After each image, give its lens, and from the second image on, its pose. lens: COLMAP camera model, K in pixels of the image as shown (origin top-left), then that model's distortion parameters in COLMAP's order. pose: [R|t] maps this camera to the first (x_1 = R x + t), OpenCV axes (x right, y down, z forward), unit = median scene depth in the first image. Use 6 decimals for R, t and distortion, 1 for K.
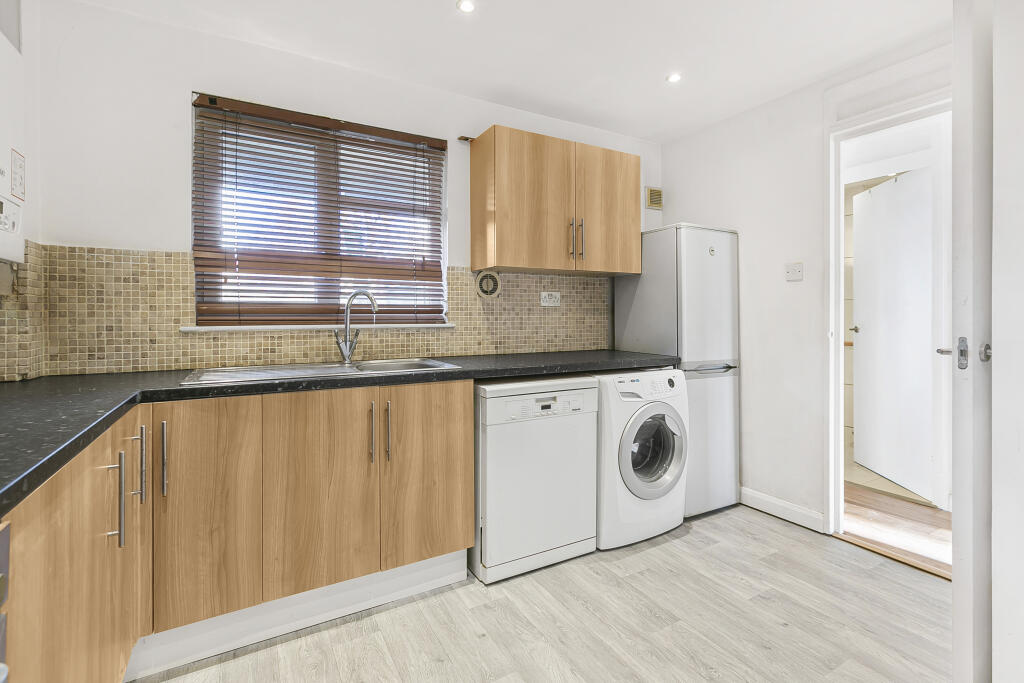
lens RADIAL K [[473.2, 0, 515.2], [0, 473.2, 309.2], [0, 0, 1]] dist [-0.015194, 0.000437]
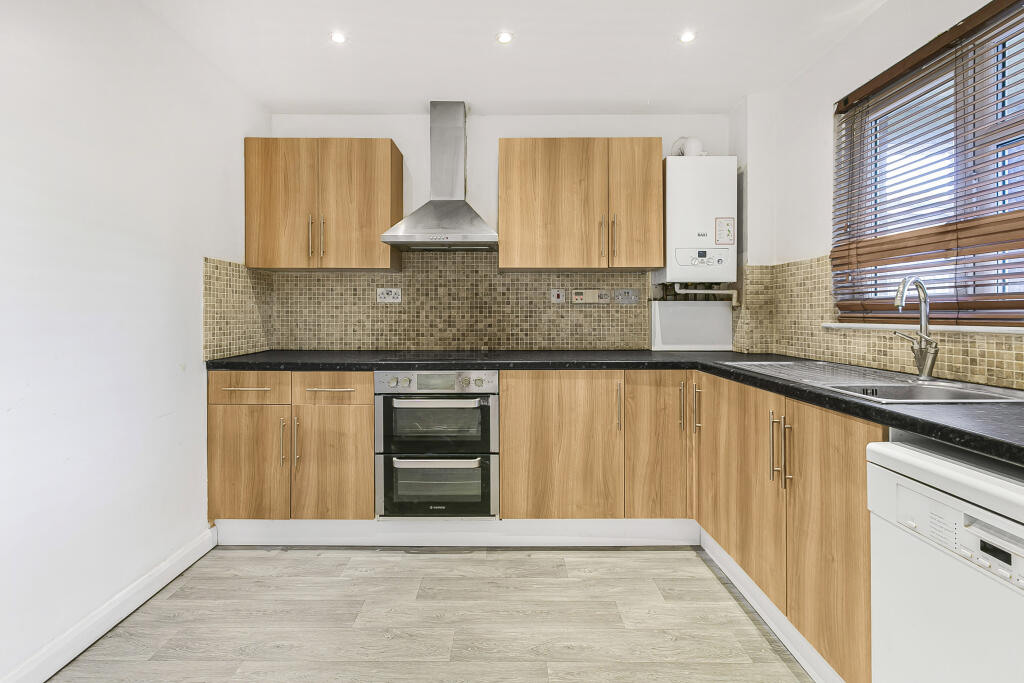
lens RADIAL K [[473.2, 0, 518.2], [0, 473.2, 320.0], [0, 0, 1]] dist [-0.015194, 0.000437]
pose [[-0.499780, 0.010133, -0.866093, 0.621204], [0.010961, 0.999925, 0.005374, 0.016851], [0.866083, -0.006807, -0.499854, 0.931949]]
